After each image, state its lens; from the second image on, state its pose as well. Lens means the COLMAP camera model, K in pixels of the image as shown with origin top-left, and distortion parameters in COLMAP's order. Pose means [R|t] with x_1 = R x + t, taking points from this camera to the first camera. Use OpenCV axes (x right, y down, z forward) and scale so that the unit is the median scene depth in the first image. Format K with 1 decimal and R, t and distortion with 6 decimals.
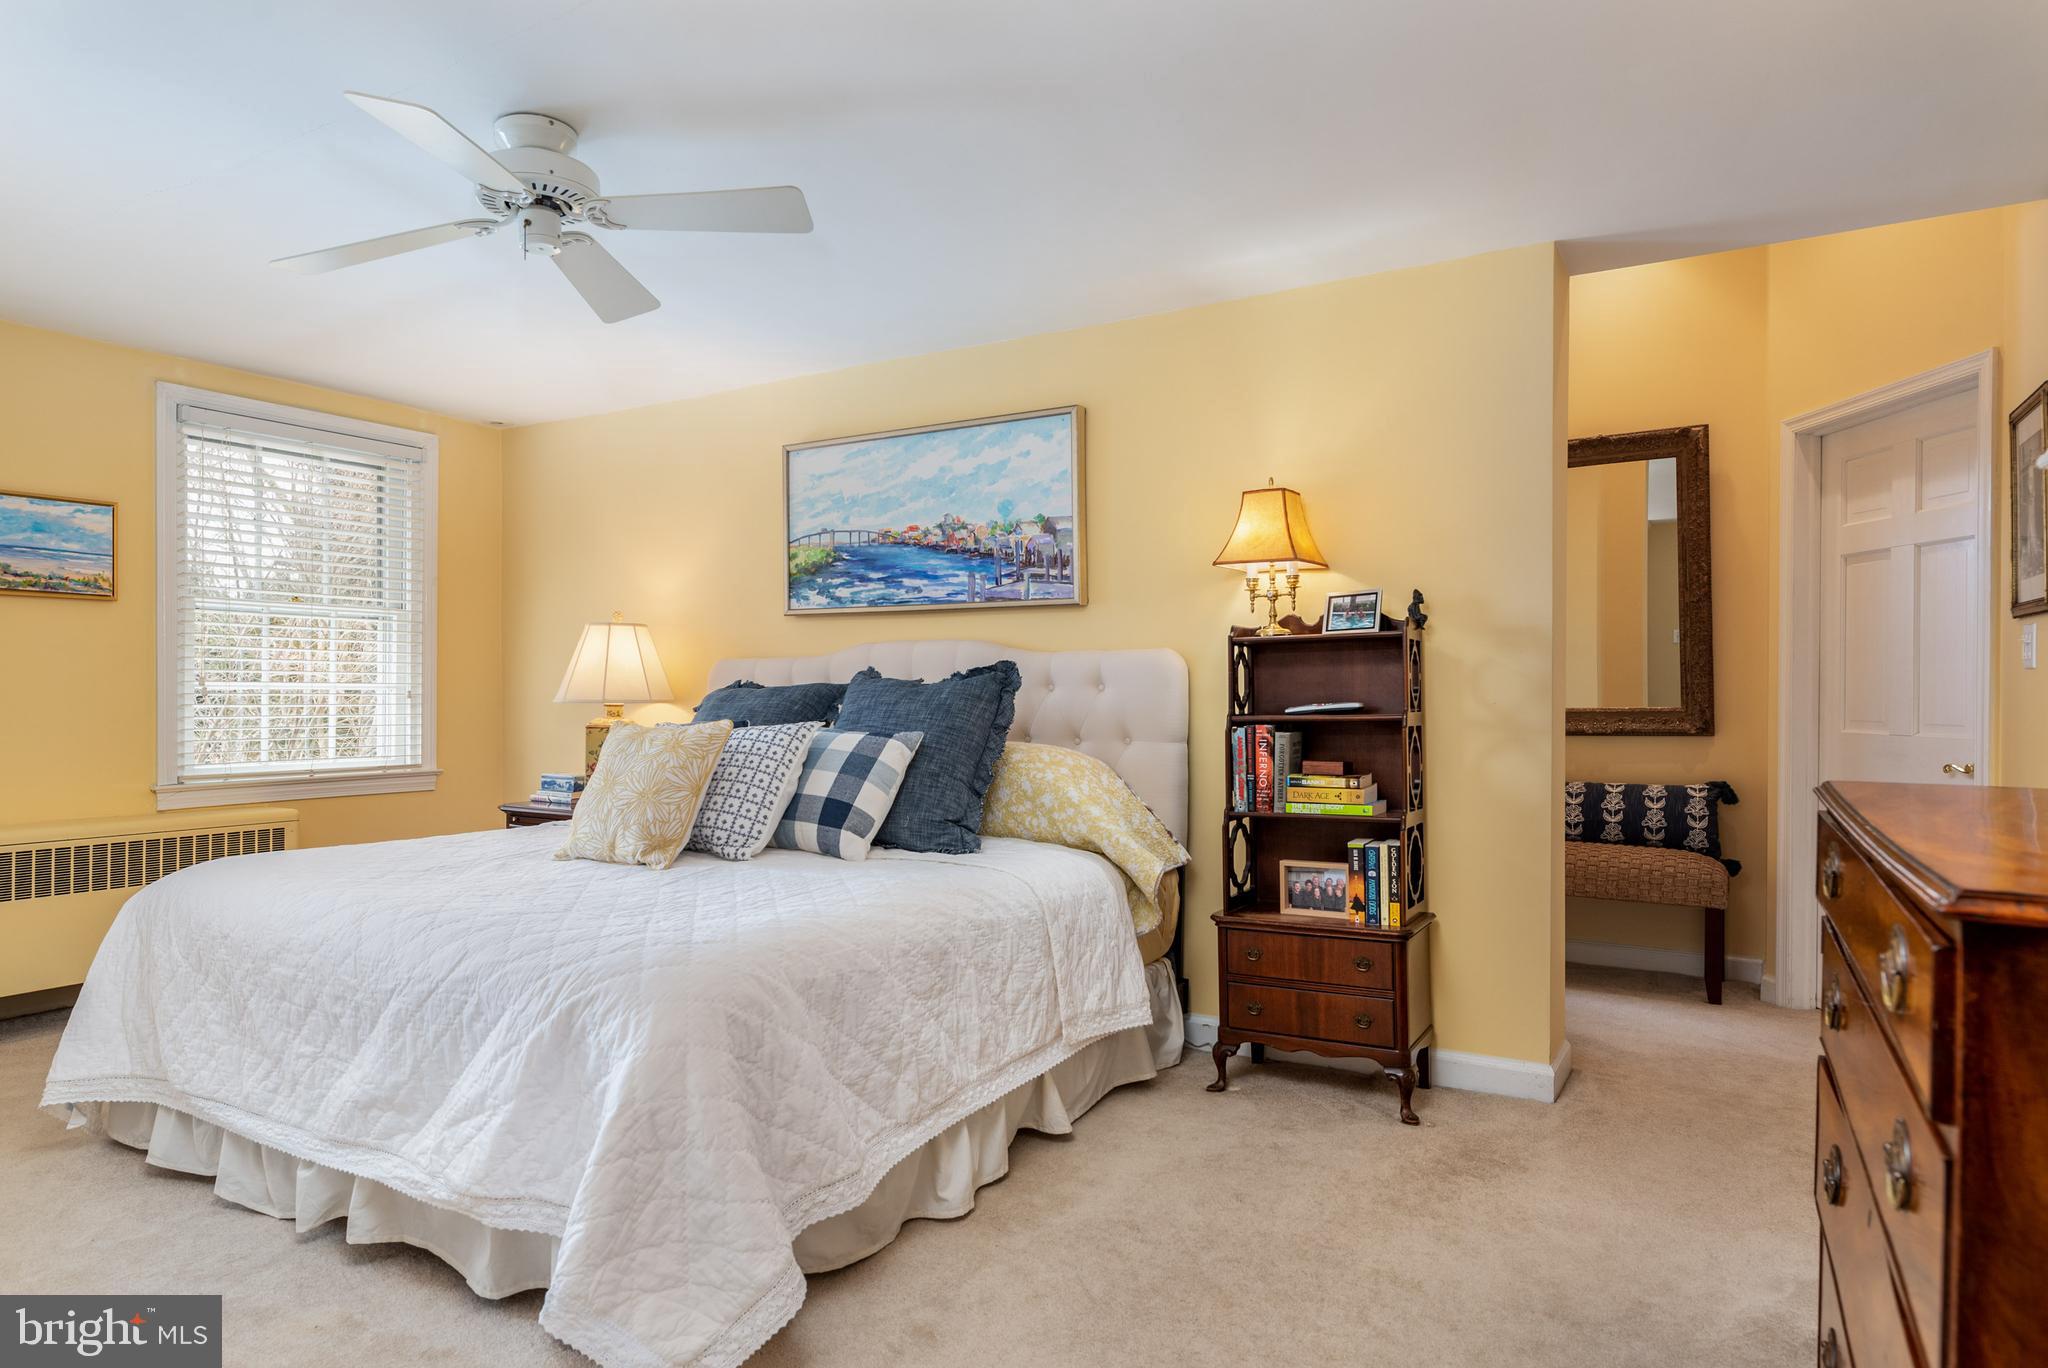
lens RADIAL K [[1200.5, 0, 1031.3], [0, 1200.5, 689.2], [0, 0, 1]] dist [-0.004236, -0.001796]
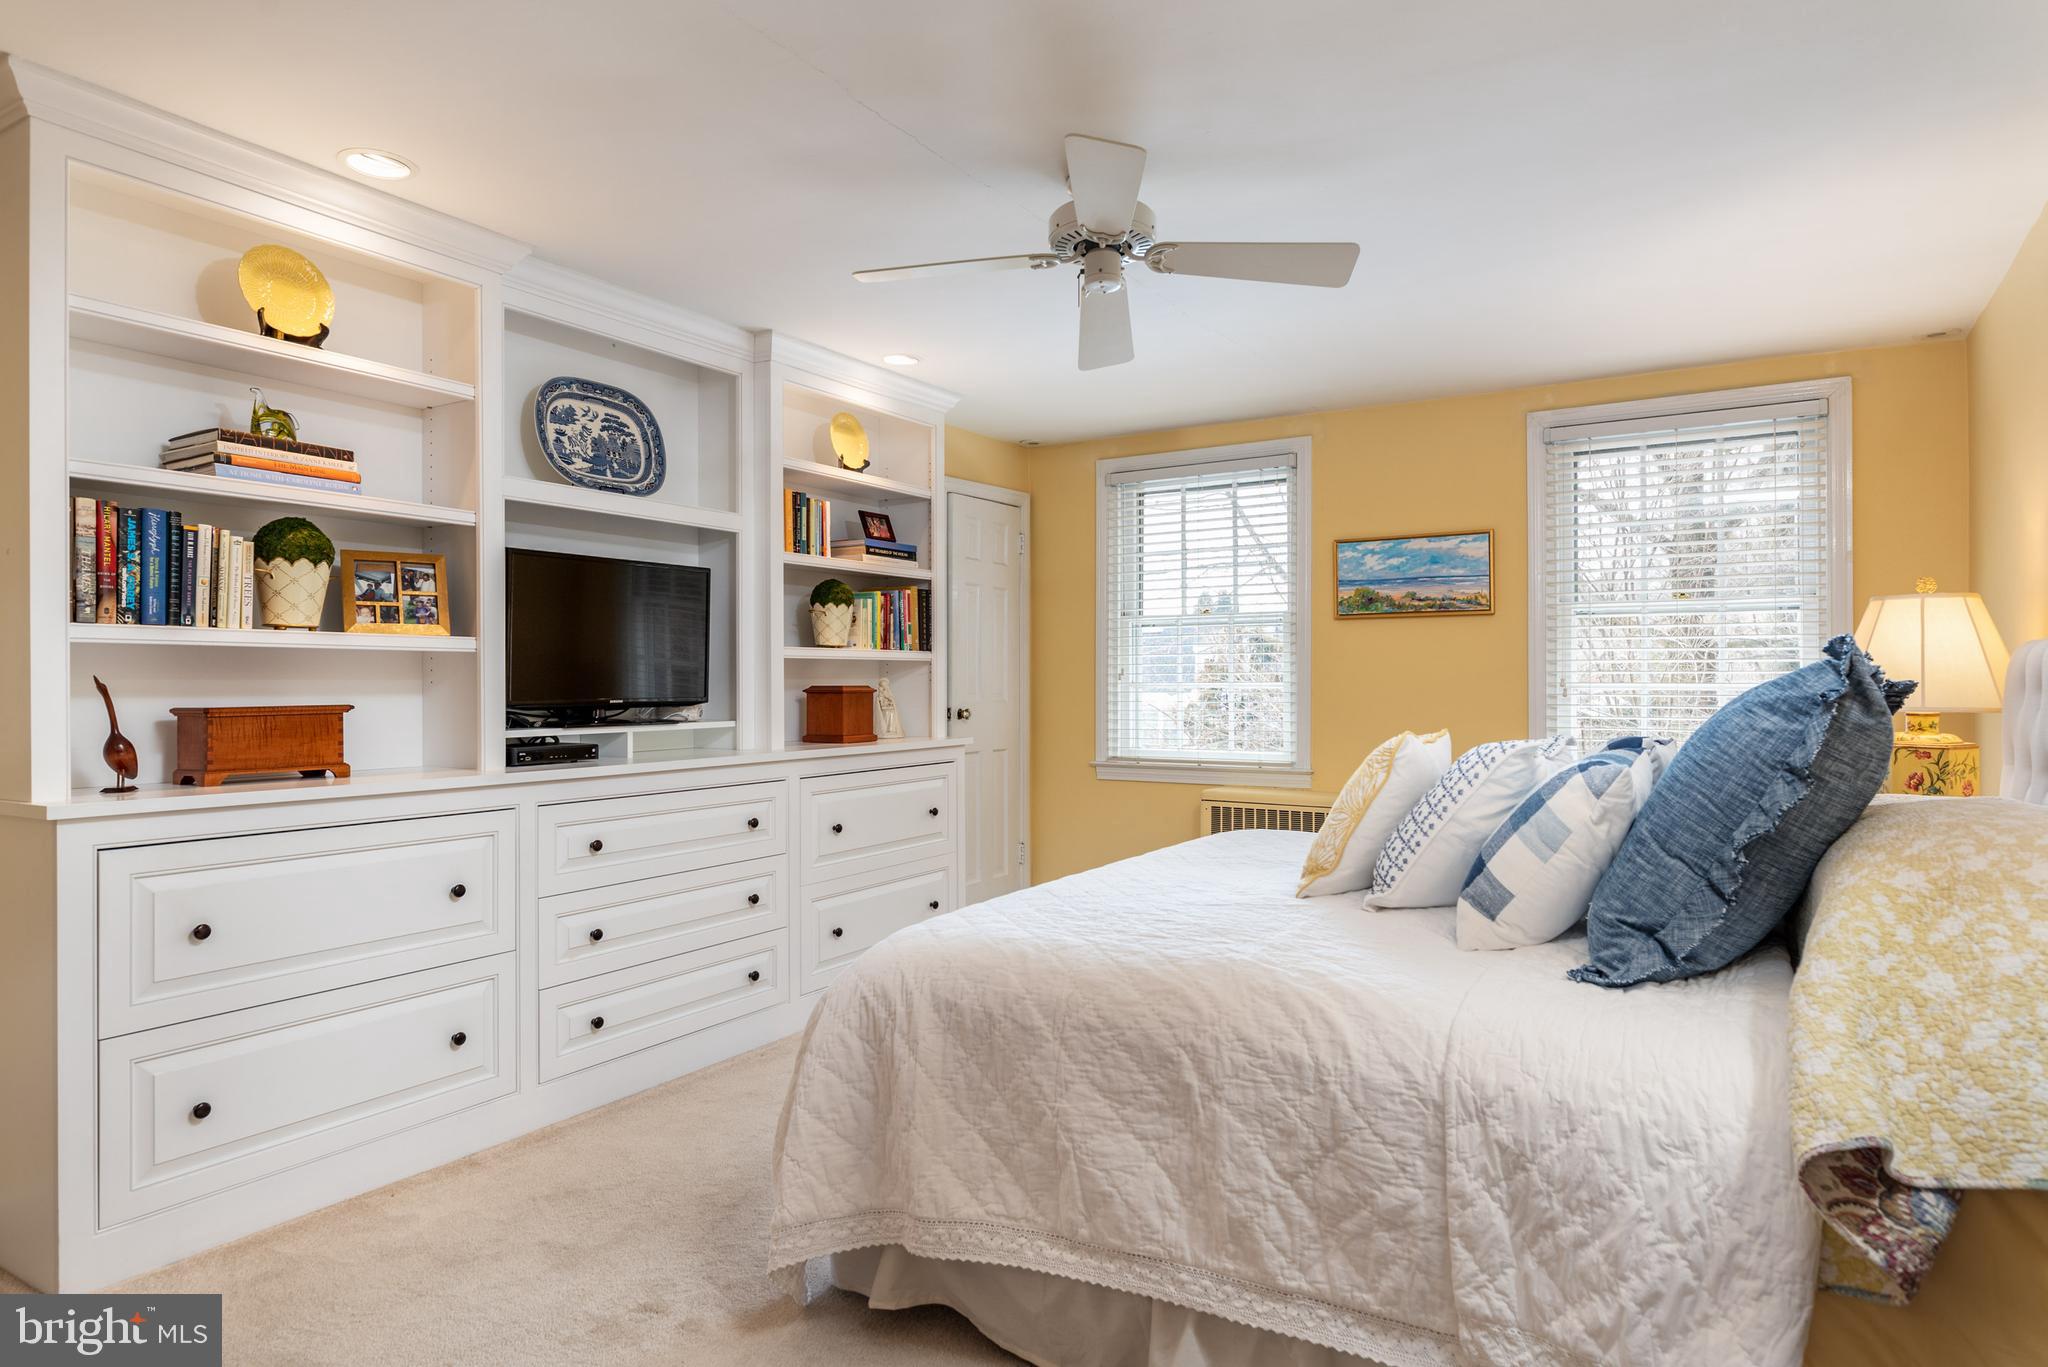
lens RADIAL K [[1200.5, 0, 1033.8], [0, 1200.5, 681.9], [0, 0, 1]] dist [-0.004236, -0.001796]
pose [[-0.016866, -0.005780, -0.999841, 0.422912], [0.002122, 0.999981, -0.005817, -0.002363], [0.999855, -0.002220, -0.016854, 0.603840]]
